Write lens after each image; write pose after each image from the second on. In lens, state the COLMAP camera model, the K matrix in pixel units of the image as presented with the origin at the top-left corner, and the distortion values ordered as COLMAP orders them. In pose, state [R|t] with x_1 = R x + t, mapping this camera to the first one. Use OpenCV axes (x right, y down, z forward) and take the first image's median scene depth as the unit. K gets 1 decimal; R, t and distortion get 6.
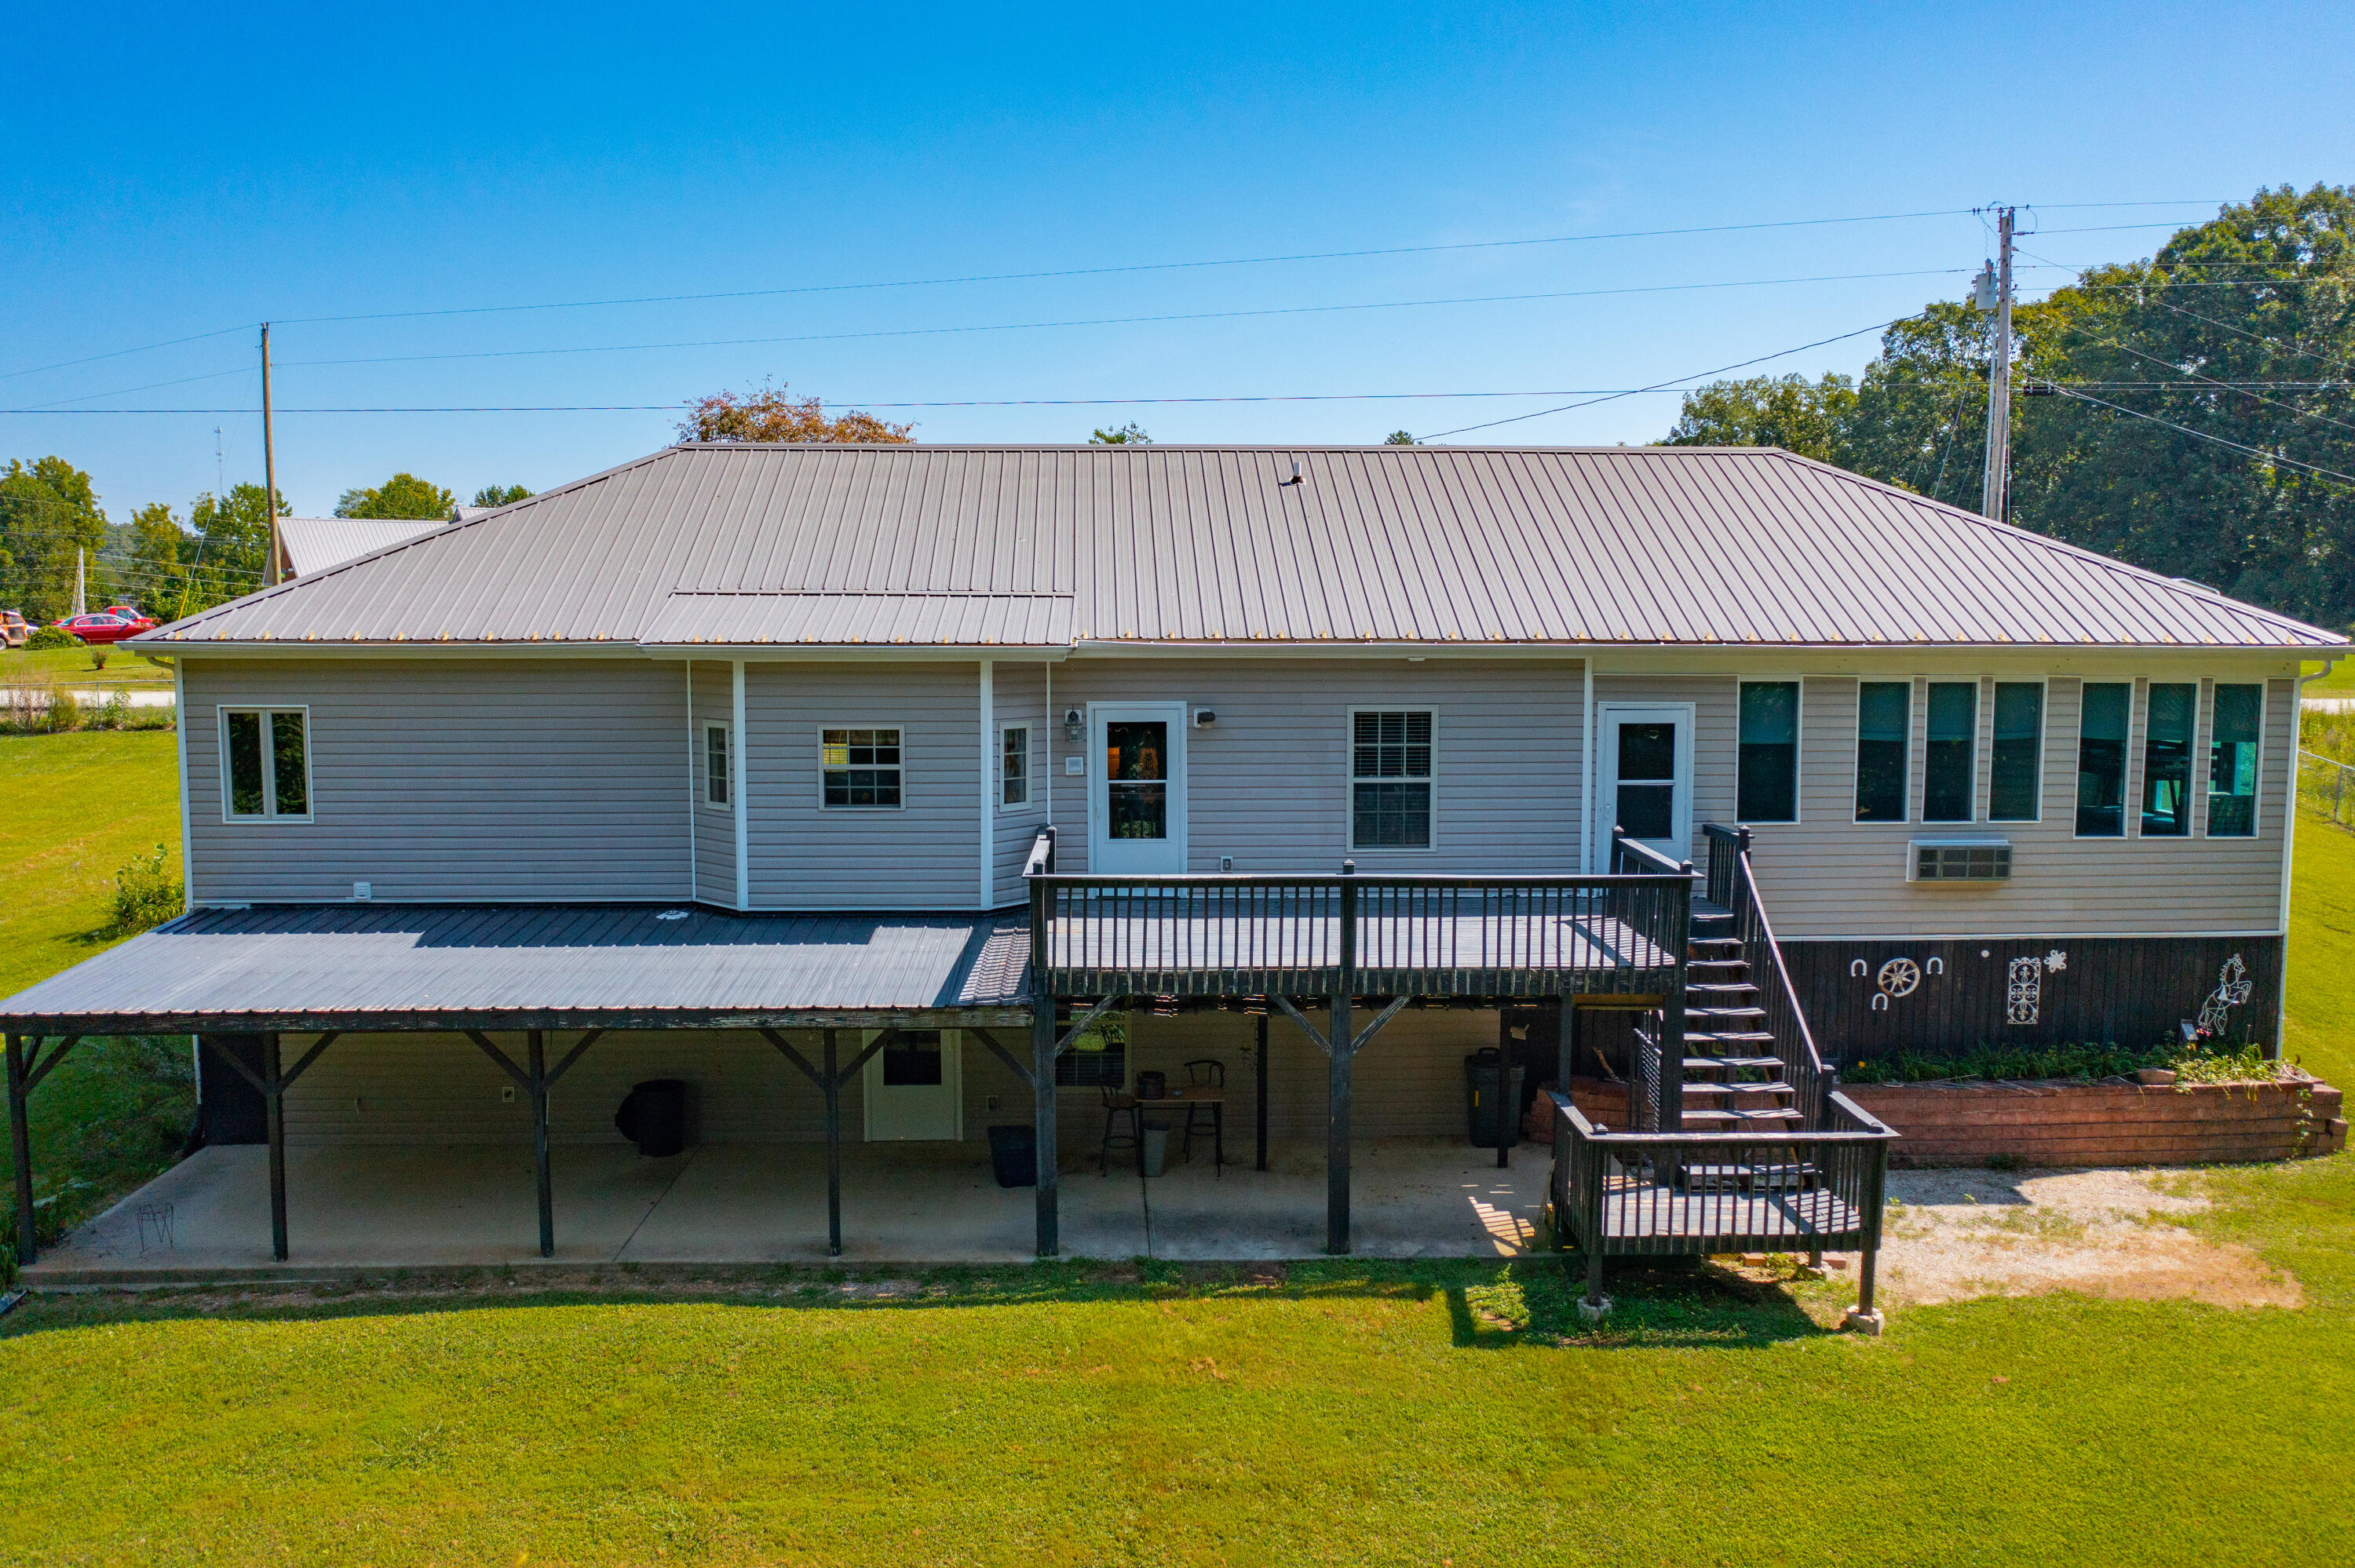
lens RADIAL K [[1855.8, 0, 1174.1], [0, 1855.8, 789.8], [0, 0, 1]] dist [-0.011622, 0.002213]
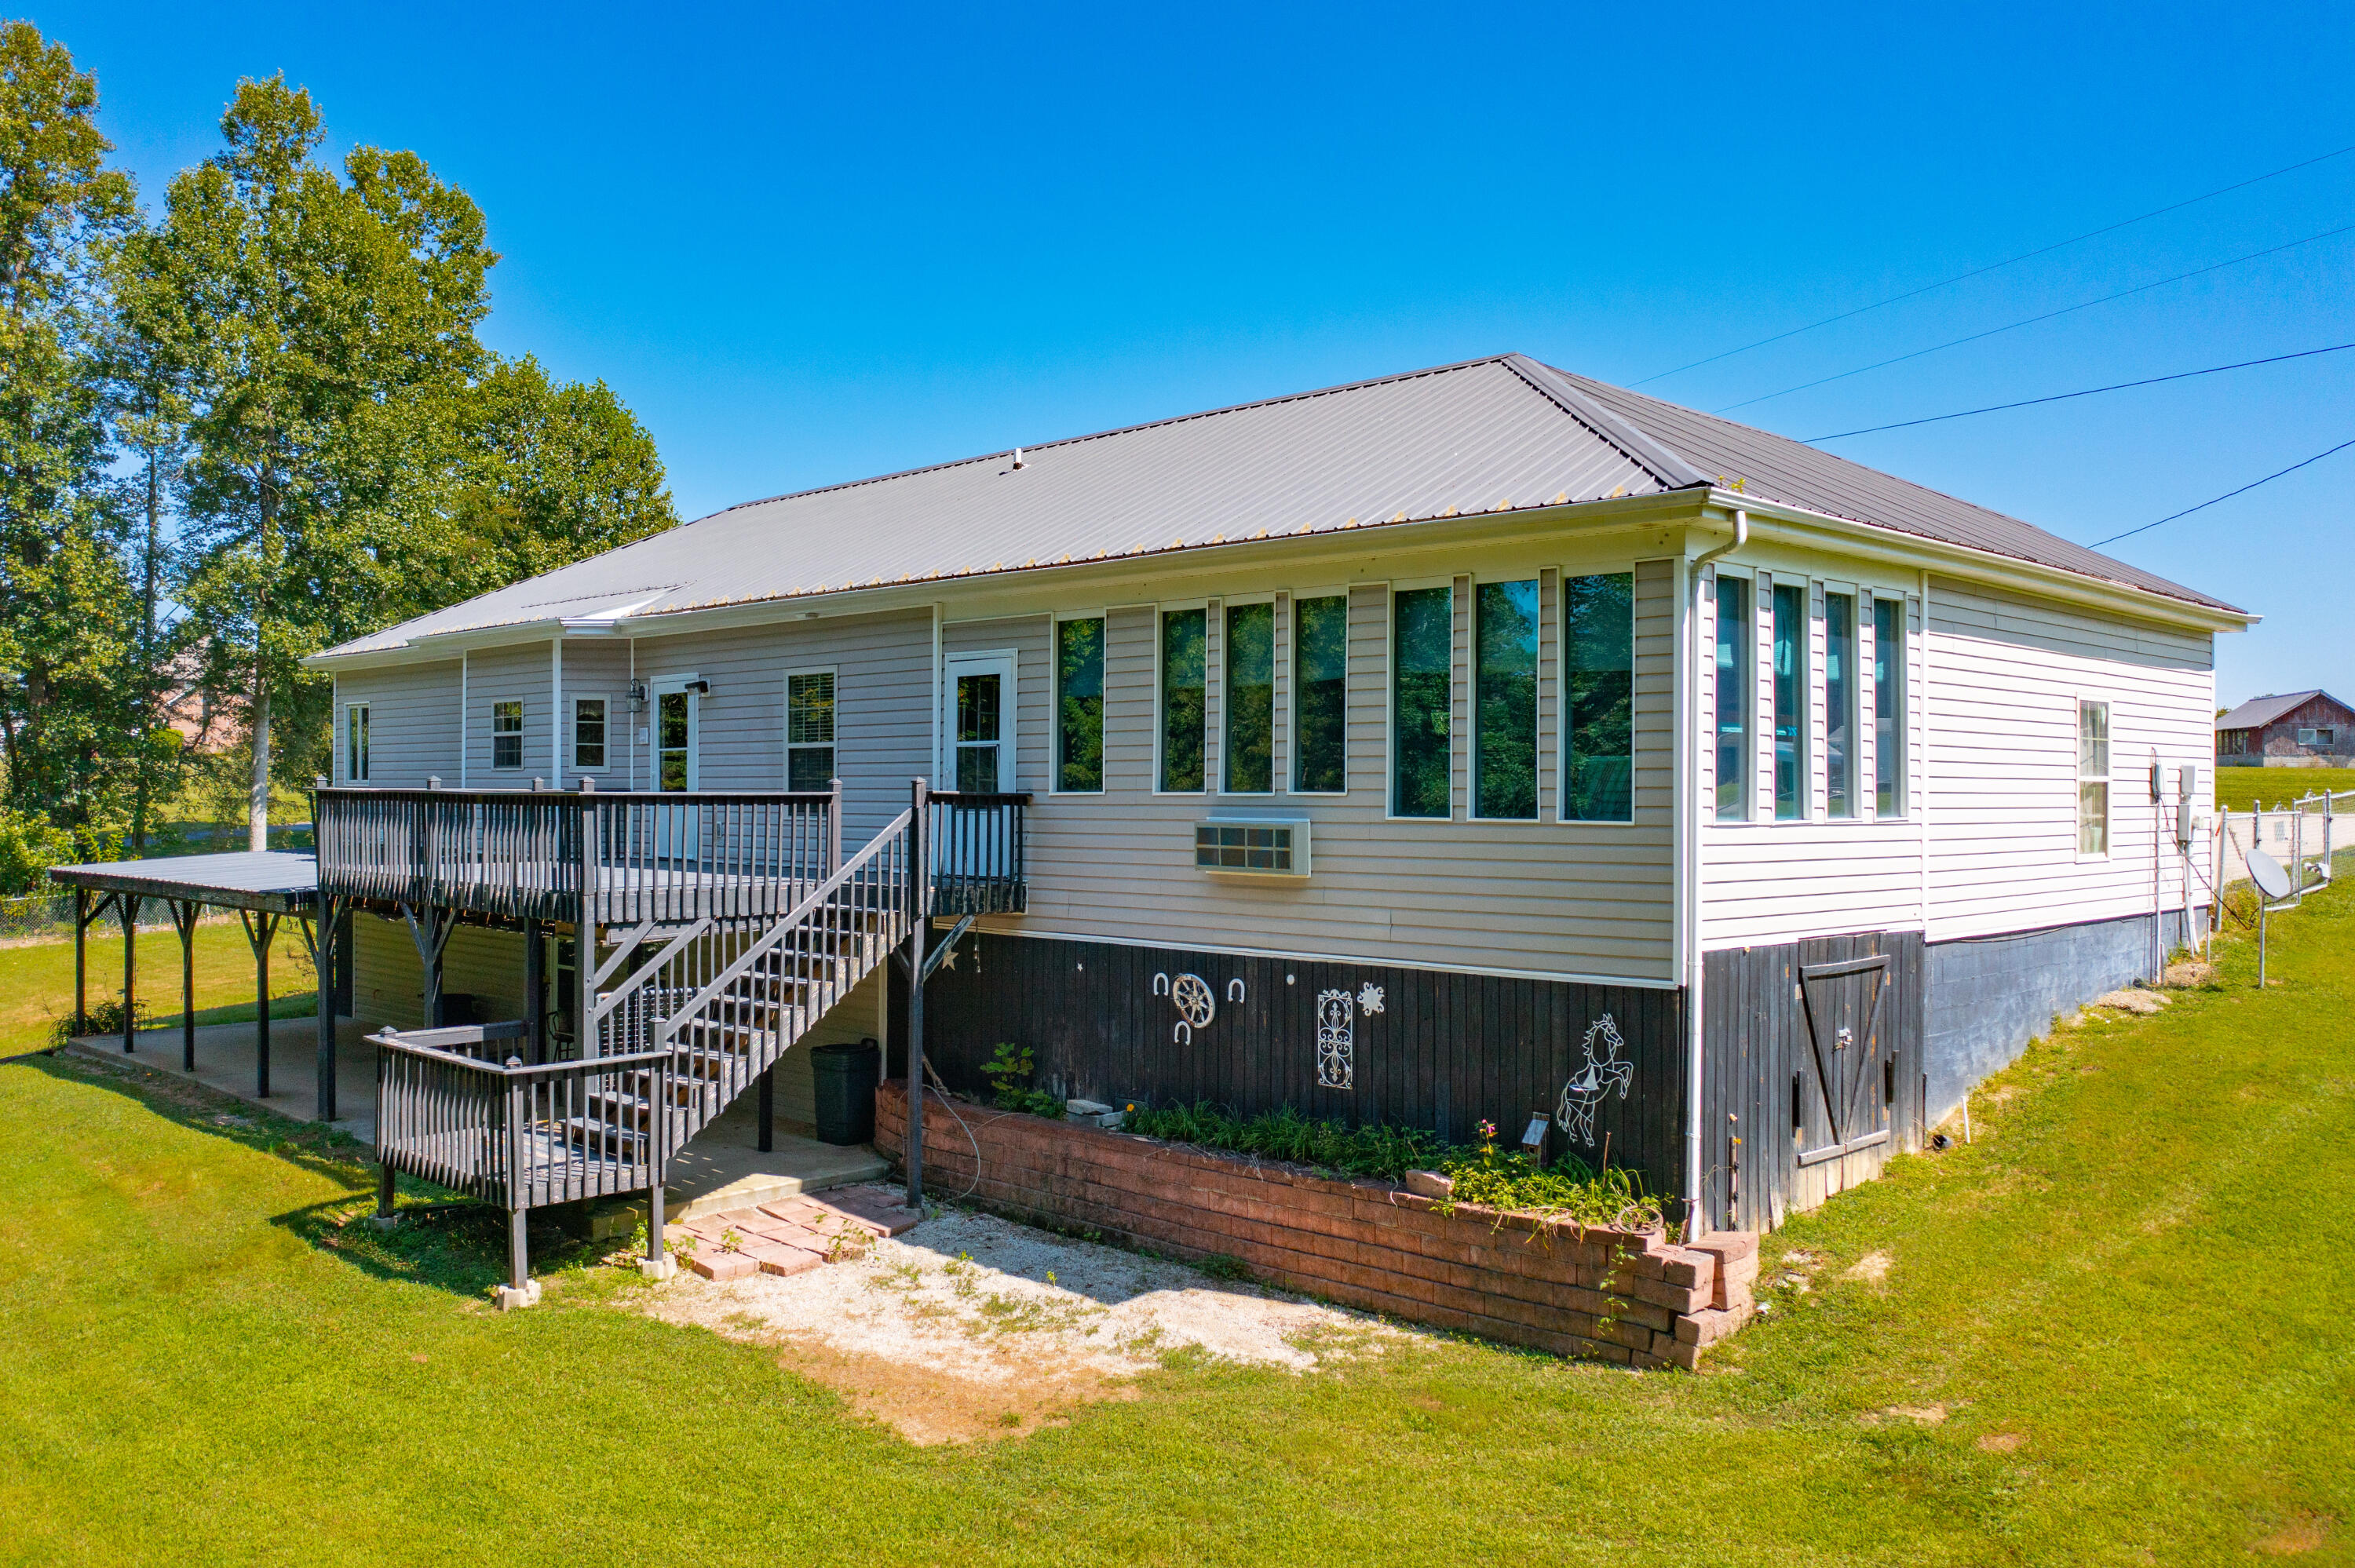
lens RADIAL K [[1855.8, 0, 1172.5], [0, 1855.8, 787.8], [0, 0, 1]] dist [-0.011622, 0.002213]
pose [[0.679477, 0.000009, -0.733697, 0.961848], [-0.079533, 0.994108, -0.073644, 0.073713], [0.729373, 0.108393, 0.675474, 0.492559]]
